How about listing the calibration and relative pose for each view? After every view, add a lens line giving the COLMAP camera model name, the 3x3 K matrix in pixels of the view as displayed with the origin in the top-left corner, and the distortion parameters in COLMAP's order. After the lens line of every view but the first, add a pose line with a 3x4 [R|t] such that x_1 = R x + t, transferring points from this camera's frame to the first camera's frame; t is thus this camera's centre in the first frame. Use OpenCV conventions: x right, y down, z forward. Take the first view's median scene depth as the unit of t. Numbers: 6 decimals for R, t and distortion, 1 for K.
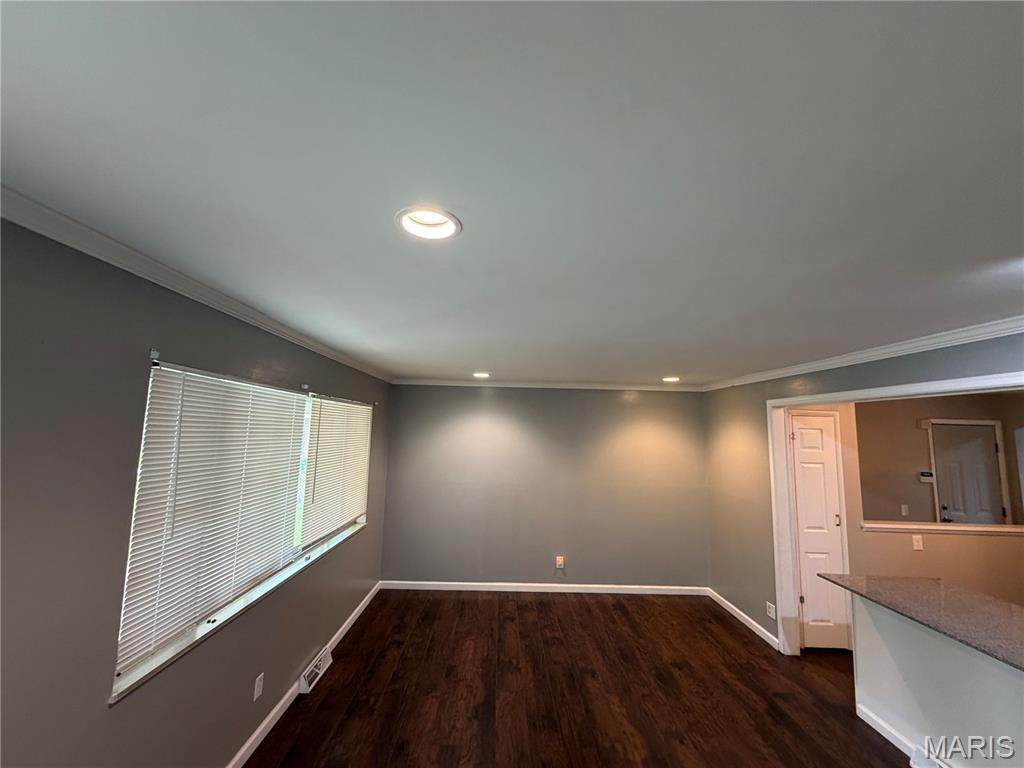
lens RADIAL K [[407.9, 0, 510.6], [0, 407.9, 384.6], [0, 0, 1]] dist [-0.001490, 0.000194]
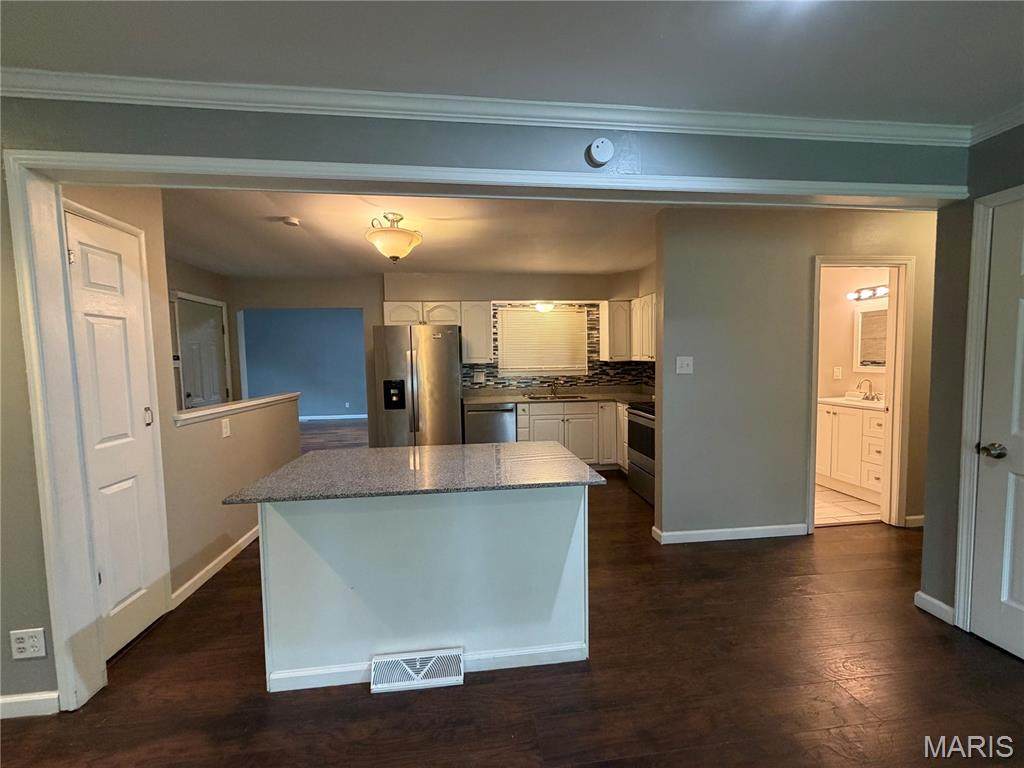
lens RADIAL K [[407.9, 0, 510.6], [0, 407.9, 384.6], [0, 0, 1]] dist [-0.001490, 0.000194]
pose [[-0.104108, -0.089460, 0.990534, 0.172742], [-0.100184, 0.991824, 0.079047, 0.188279], [-0.989507, -0.091006, -0.112219, 0.552597]]
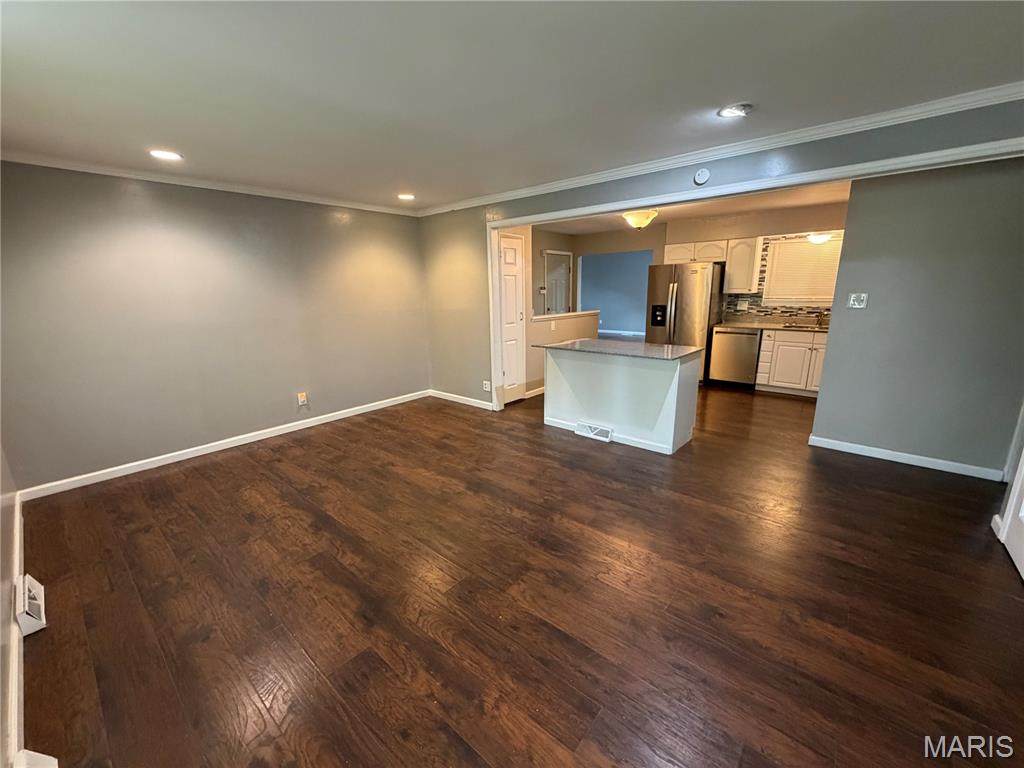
lens RADIAL K [[407.9, 0, 510.6], [0, 407.9, 384.6], [0, 0, 1]] dist [-0.001490, 0.000194]
pose [[0.663435, -0.211571, 0.717699, -0.289430], [-0.049943, 0.944530, 0.324606, 0.097962], [-0.746565, -0.251199, 0.616068, 0.093600]]
